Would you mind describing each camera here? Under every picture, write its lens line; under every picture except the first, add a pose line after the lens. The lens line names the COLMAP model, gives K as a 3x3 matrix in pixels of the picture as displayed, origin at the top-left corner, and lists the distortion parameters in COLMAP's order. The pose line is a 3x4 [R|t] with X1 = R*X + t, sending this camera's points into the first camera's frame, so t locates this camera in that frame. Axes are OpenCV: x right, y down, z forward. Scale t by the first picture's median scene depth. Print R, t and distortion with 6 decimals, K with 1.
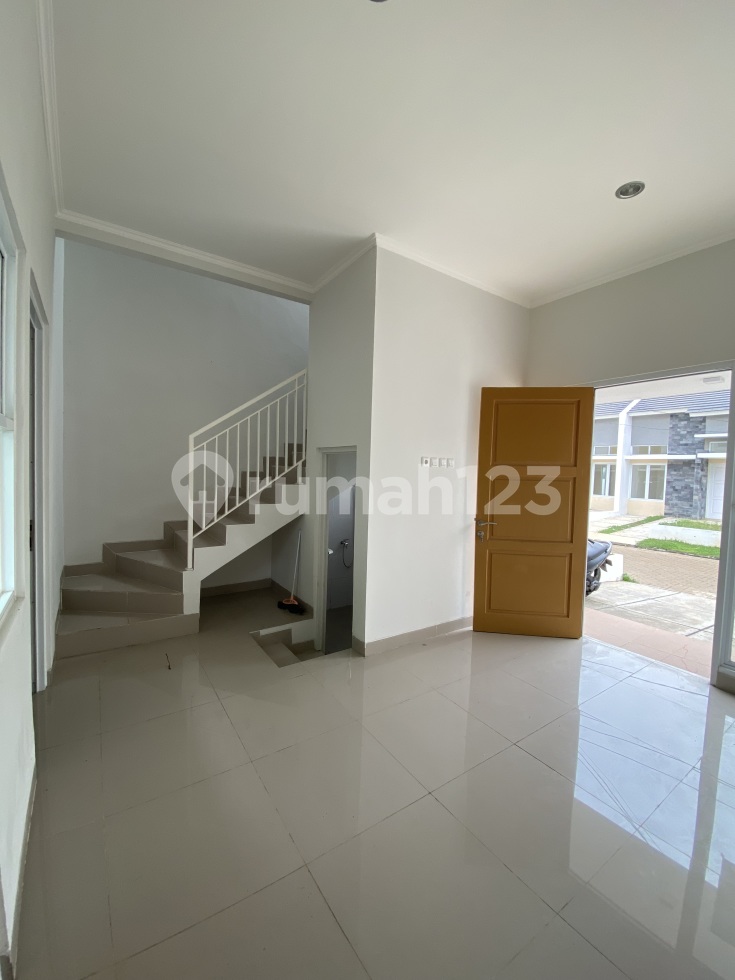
lens RADIAL K [[400.7, 0, 374.6], [0, 400.7, 490.6], [0, 0, 1]] dist [-0.024214, -0.000898]
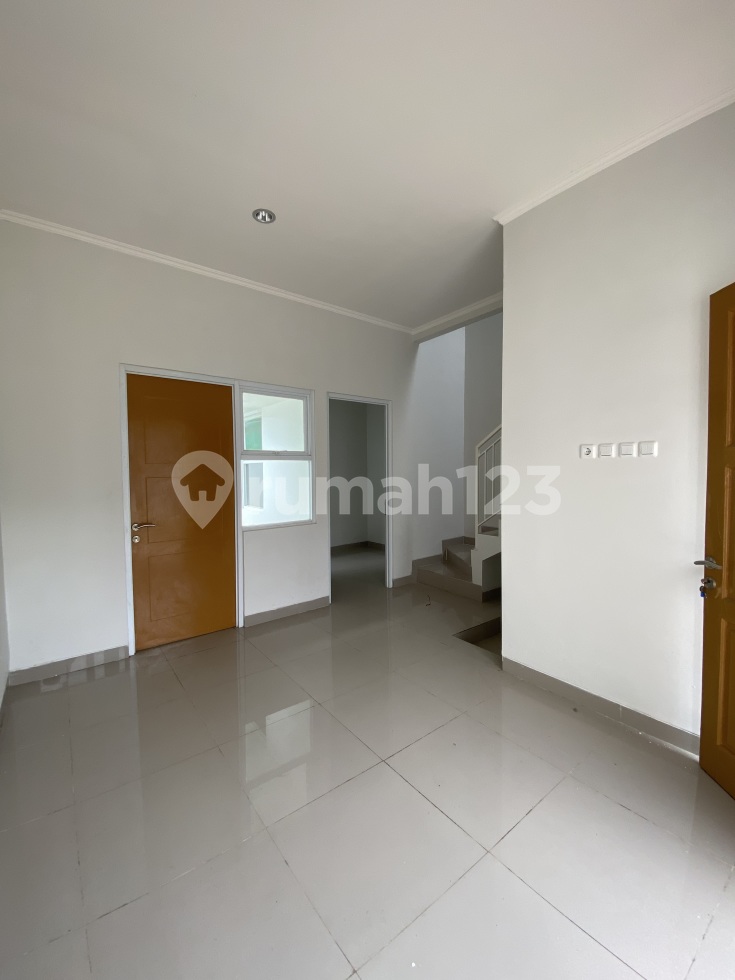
lens RADIAL K [[400.7, 0, 372.9], [0, 400.7, 487.0], [0, 0, 1]] dist [-0.024214, -0.000898]
pose [[0.051668, 0.010128, -0.998613, 0.699764], [-0.042684, 0.999057, 0.007924, 0.000527], [0.997752, 0.042215, 0.052051, 0.512228]]
